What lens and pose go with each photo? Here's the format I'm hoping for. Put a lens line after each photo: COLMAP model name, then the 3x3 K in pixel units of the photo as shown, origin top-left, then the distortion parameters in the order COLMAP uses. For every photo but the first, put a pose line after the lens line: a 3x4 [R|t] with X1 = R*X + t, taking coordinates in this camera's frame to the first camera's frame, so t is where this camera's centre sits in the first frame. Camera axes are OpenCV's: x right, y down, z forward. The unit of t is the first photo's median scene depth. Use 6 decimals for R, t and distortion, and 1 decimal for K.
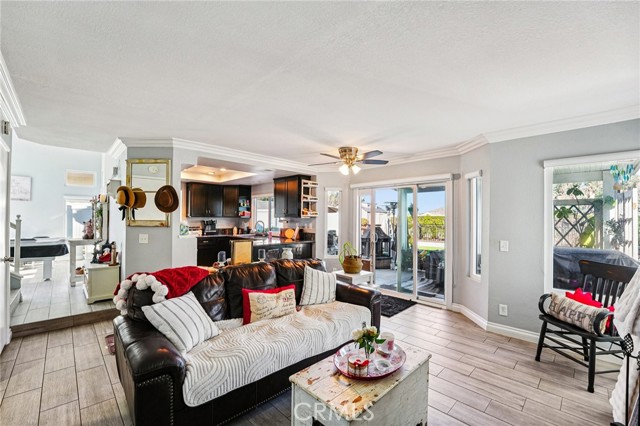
lens RADIAL K [[262.4, 0, 319.4], [0, 262.4, 216.7], [0, 0, 1]] dist [-0.019704, 0.001608]
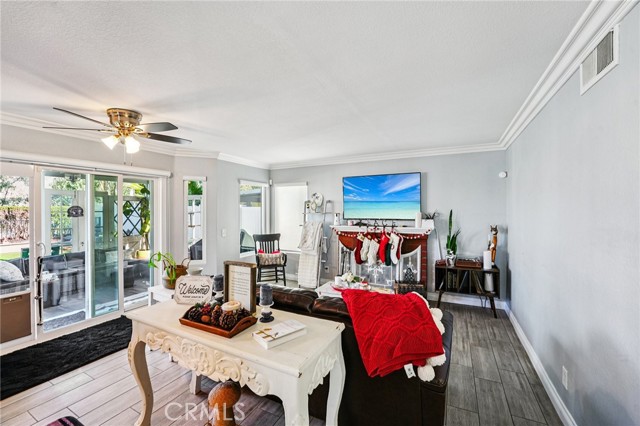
lens RADIAL K [[262.4, 0, 316.0], [0, 262.4, 210.5], [0, 0, 1]] dist [-0.019704, 0.001608]
pose [[-0.306282, -0.009707, 0.951891, -0.354827], [-0.011588, 0.999912, 0.006469, -0.011747], [-0.951870, -0.009049, -0.306368, 0.407540]]
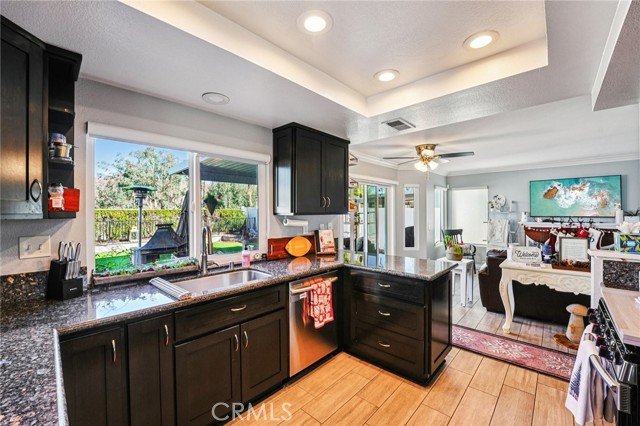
lens RADIAL K [[262.4, 0, 320.1], [0, 262.4, 211.4], [0, 0, 1]] dist [-0.019704, 0.001608]
pose [[-0.045104, -0.004686, 0.998971, -0.486014], [-0.005559, 0.999975, 0.004440, -0.002531], [-0.998967, -0.005353, -0.045128, 0.798600]]
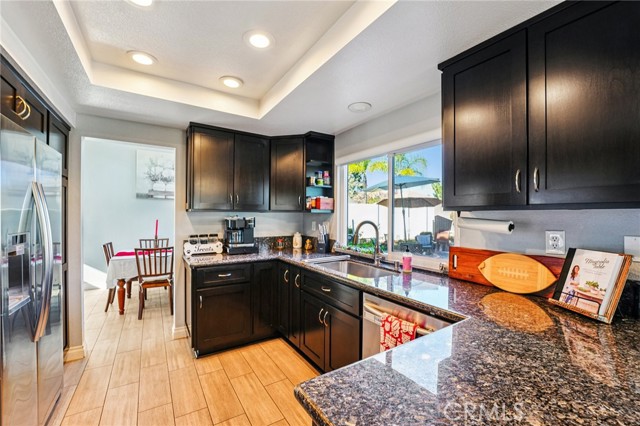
lens RADIAL K [[262.4, 0, 318.0], [0, 262.4, 216.7], [0, 0, 1]] dist [-0.019704, 0.001608]
pose [[0.977964, -0.003005, -0.208754, -0.200583], [0.005691, 0.999909, 0.012271, 0.005442], [0.208698, -0.013188, 0.977891, 0.589497]]
